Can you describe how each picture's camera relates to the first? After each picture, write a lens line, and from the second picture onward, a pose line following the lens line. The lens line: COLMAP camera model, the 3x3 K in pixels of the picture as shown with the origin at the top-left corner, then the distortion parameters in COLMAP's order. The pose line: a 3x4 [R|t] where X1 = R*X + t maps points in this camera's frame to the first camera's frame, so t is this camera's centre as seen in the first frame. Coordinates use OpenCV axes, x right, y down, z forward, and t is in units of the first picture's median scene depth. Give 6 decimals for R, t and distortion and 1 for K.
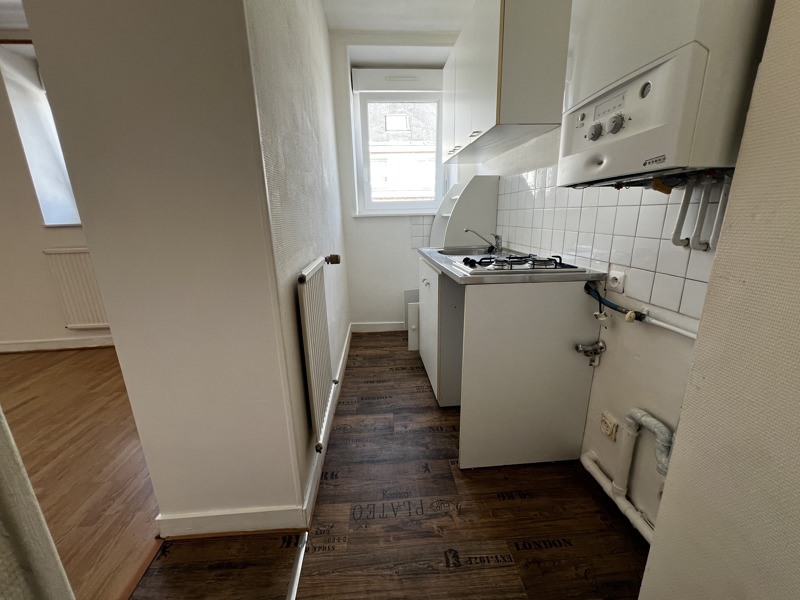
lens RADIAL K [[320.1, 0, 397.7], [0, 320.1, 300.0], [0, 0, 1]] dist [-0.000343, -0.000053]
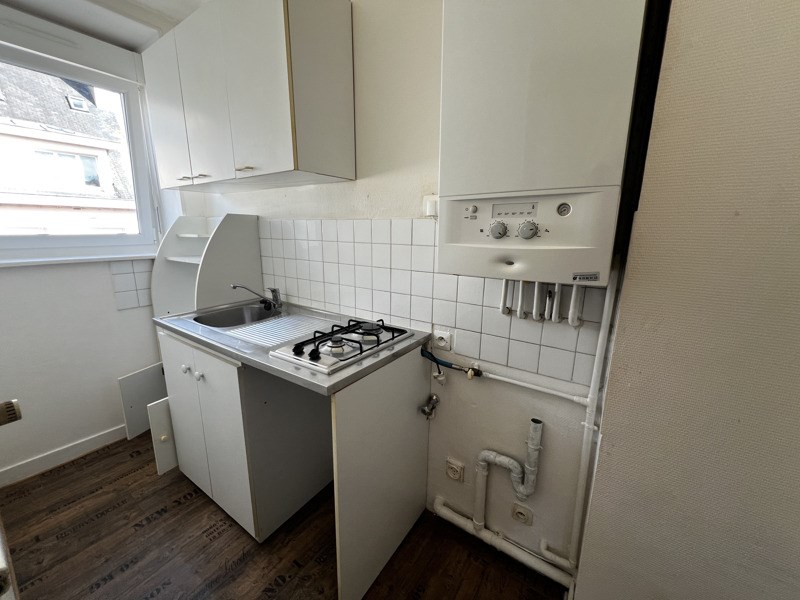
lens RADIAL K [[321.6, 0, 399.3], [0, 321.6, 300.0], [0, 0, 1]] dist [-0.000557, 0.000394]
pose [[0.627792, -0.142575, 0.765212, -0.214349], [0.178440, 0.983262, 0.036808, -0.250843], [-0.757652, 0.113437, 0.642725, 0.384711]]
